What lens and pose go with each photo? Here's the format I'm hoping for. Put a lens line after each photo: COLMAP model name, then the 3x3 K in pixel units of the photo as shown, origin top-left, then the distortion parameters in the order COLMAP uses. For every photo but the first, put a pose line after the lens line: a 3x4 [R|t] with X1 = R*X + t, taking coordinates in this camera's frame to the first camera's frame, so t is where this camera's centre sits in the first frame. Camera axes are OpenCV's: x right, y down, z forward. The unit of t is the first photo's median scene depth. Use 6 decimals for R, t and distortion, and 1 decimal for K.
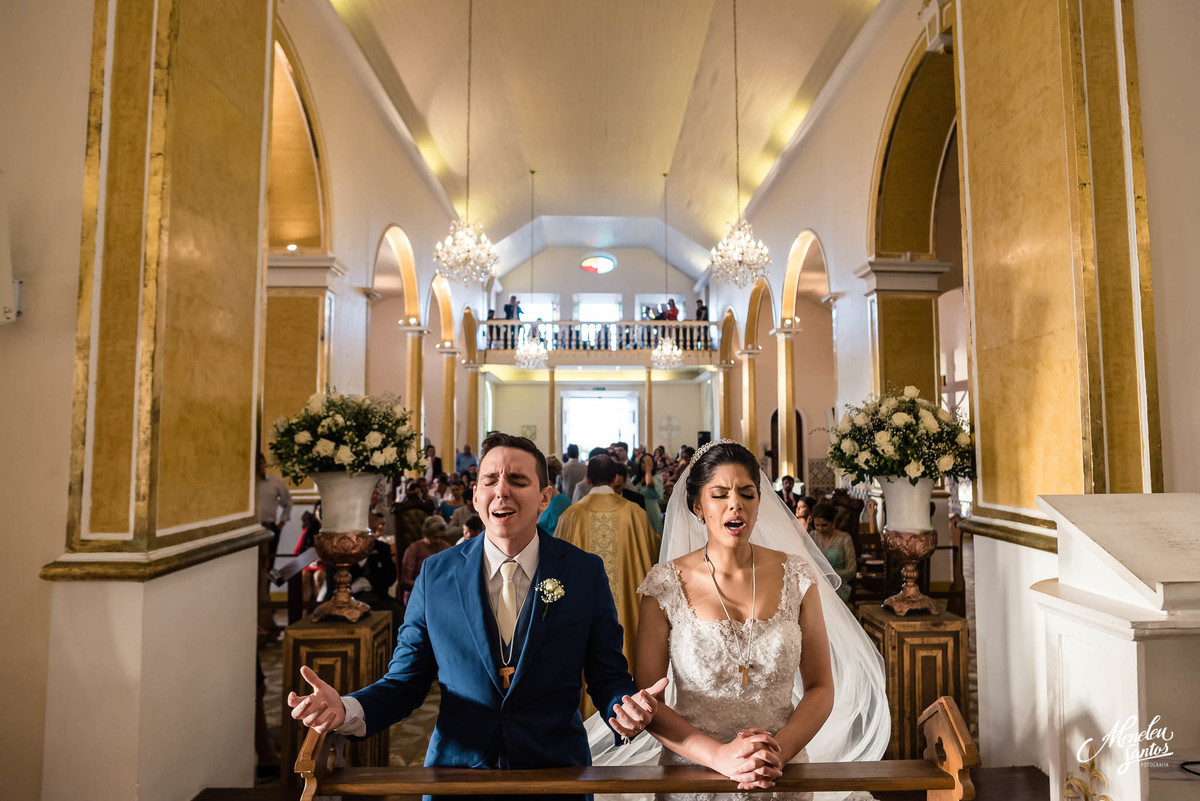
lens RADIAL K [[740.8, 0, 600.3], [0, 740.8, 381.3], [0, 0, 1]] dist [-0.045906, 0.002223]
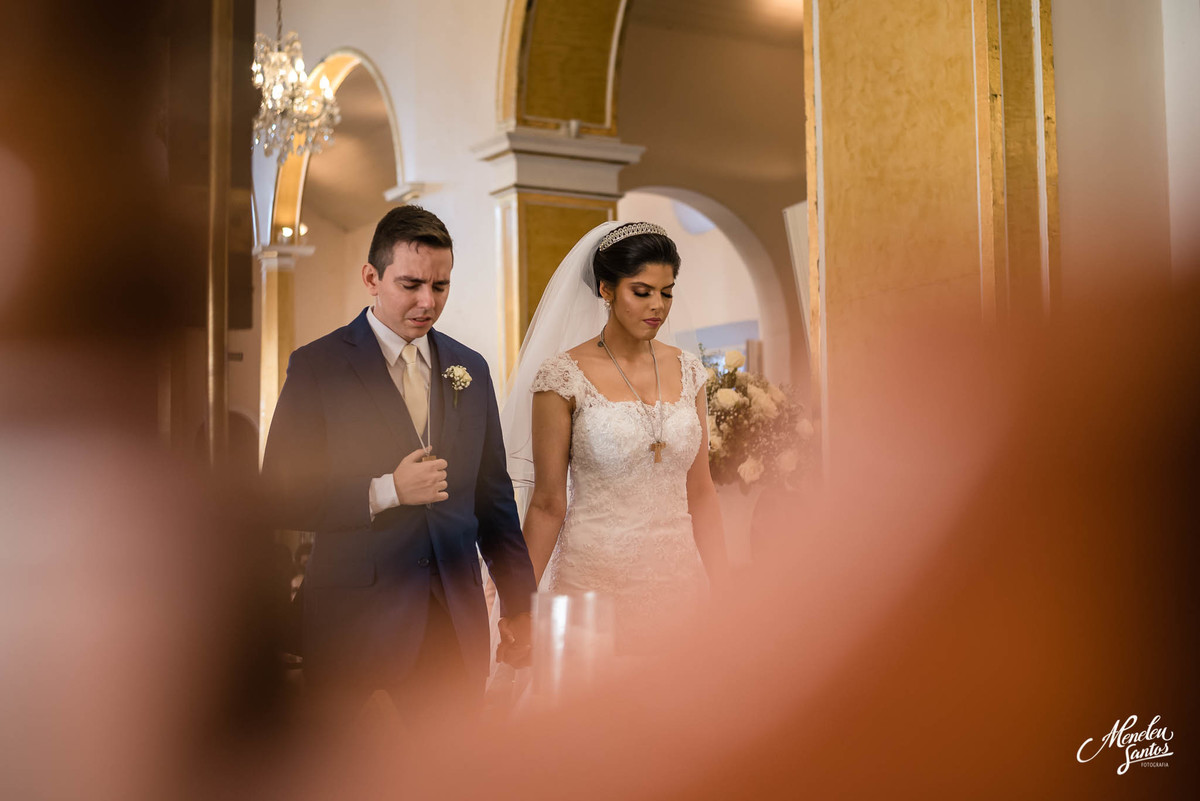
lens RADIAL K [[1729.8, 0, 600.0], [0, 1729.8, 400.5], [0, 0, 1]] dist [-0.113364, 0.094370]
pose [[0.869414, 0.012710, 0.493920, -0.484929], [-0.022630, 0.999644, 0.014111, 0.034640], [-0.493565, -0.023446, 0.869393, -0.328116]]
